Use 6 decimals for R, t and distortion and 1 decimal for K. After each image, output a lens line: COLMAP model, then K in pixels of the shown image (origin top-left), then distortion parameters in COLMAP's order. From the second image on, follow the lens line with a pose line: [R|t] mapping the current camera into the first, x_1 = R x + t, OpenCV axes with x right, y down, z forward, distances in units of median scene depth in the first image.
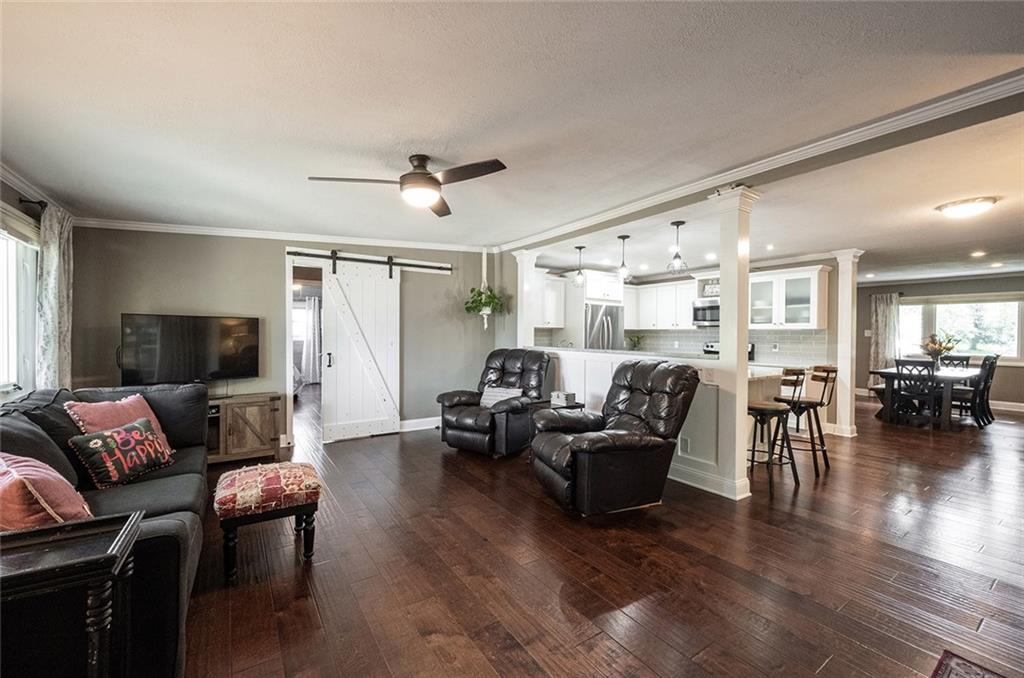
lens RADIAL K [[426.4, 0, 515.6], [0, 426.4, 341.1], [0, 0, 1]] dist [0.000926, 0.000007]
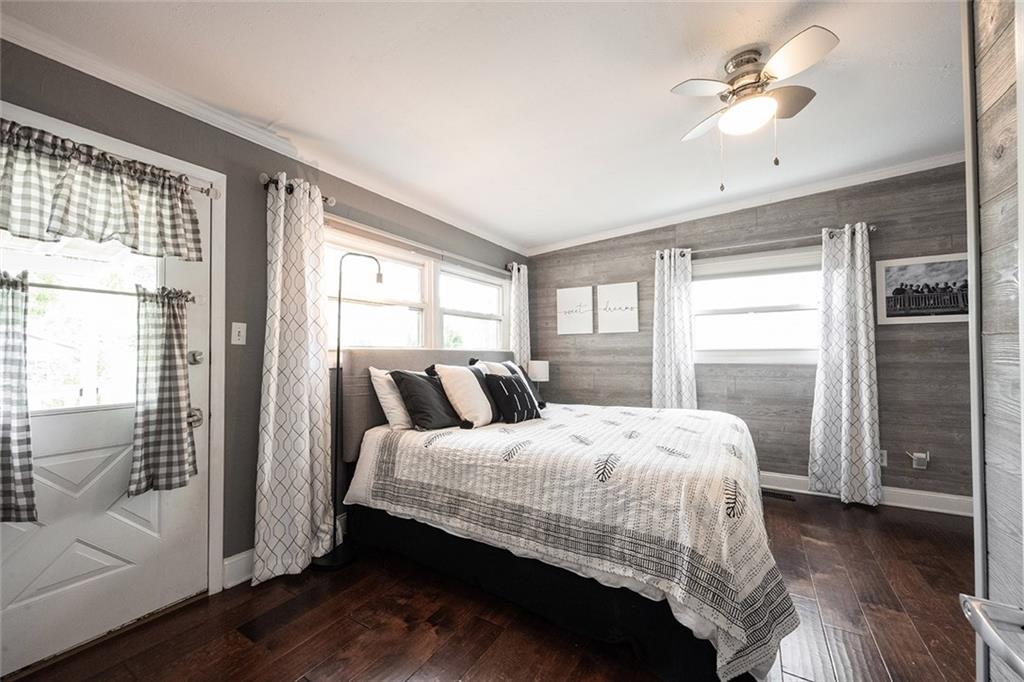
lens RADIAL K [[402.7, 0, 511.0], [0, 402.7, 345.1], [0, 0, 1]] dist [-0.001226, 0.000457]
pose [[0.432297, -0.031384, -0.901185, -0.545675], [-0.001511, 0.999368, -0.035528, -0.007896], [0.901730, 0.016720, 0.431976, 1.118881]]
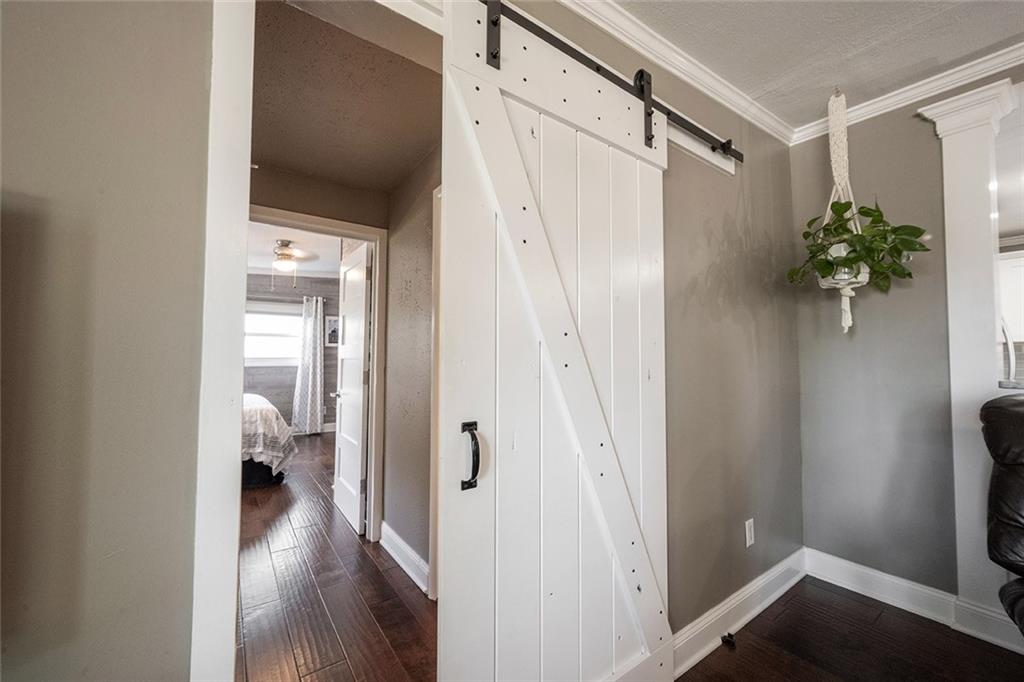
lens RADIAL K [[402.7, 0, 509.4], [0, 402.7, 337.6], [0, 0, 1]] dist [-0.001226, 0.000457]
pose [[0.999043, -0.011960, 0.042066, -0.359493], [0.014620, 0.997874, -0.063517, -0.000738], [-0.041217, 0.064071, 0.997094, 0.671499]]
